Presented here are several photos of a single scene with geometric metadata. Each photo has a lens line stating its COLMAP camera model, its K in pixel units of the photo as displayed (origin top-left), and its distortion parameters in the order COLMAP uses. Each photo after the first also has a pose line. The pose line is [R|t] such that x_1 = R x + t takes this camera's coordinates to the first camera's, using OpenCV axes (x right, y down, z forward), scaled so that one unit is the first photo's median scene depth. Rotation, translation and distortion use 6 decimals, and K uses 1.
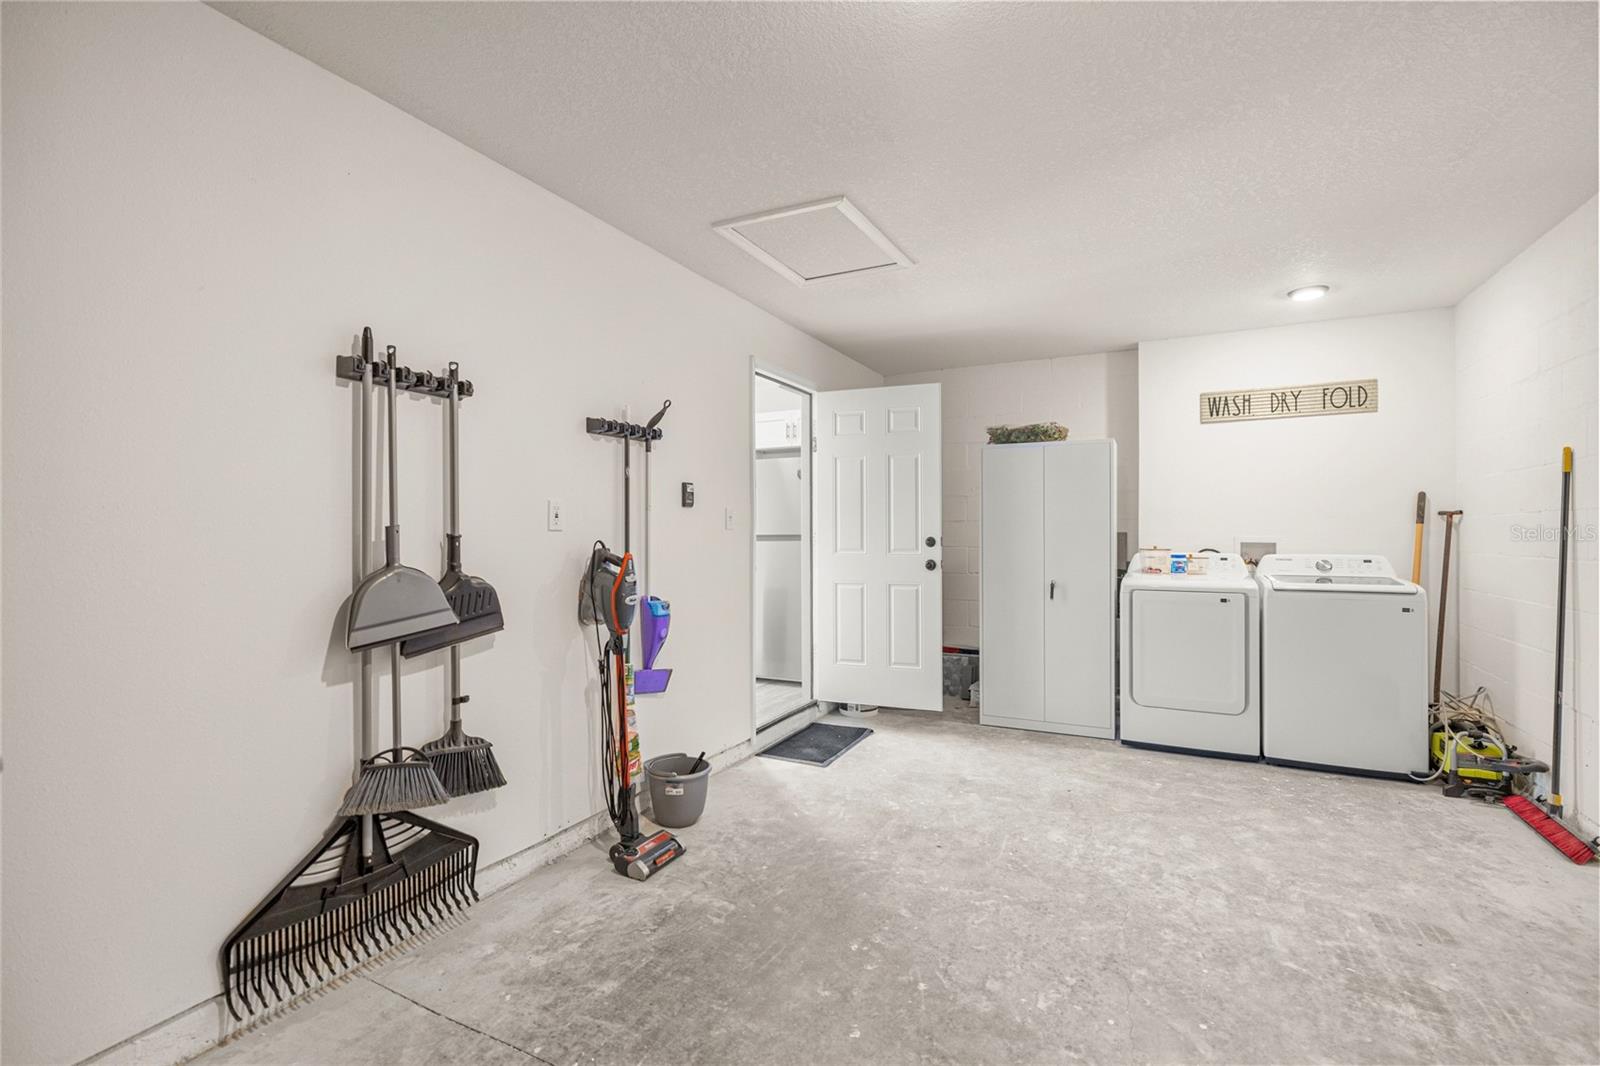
lens RADIAL K [[735.7, 0, 800.6], [0, 735.7, 538.1], [0, 0, 1]] dist [-0.000883, 0.000031]
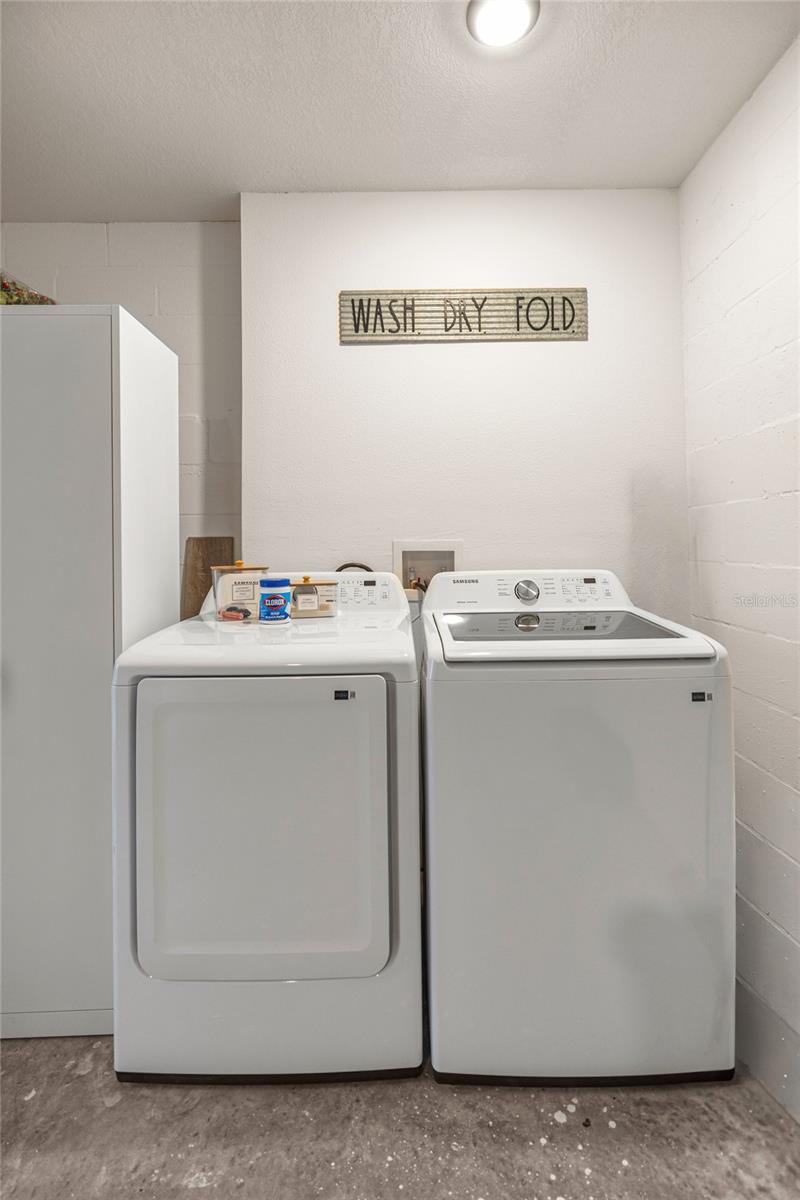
lens RADIAL K [[551.8, 0, 401.6], [0, 551.8, 598.7], [0, 0, 1]] dist [-0.000883, 0.000031]
pose [[0.890519, -0.054337, 0.451689, 0.410053], [0.017321, 0.996171, 0.085688, 0.005761], [-0.454615, -0.068483, 0.888051, 0.626881]]
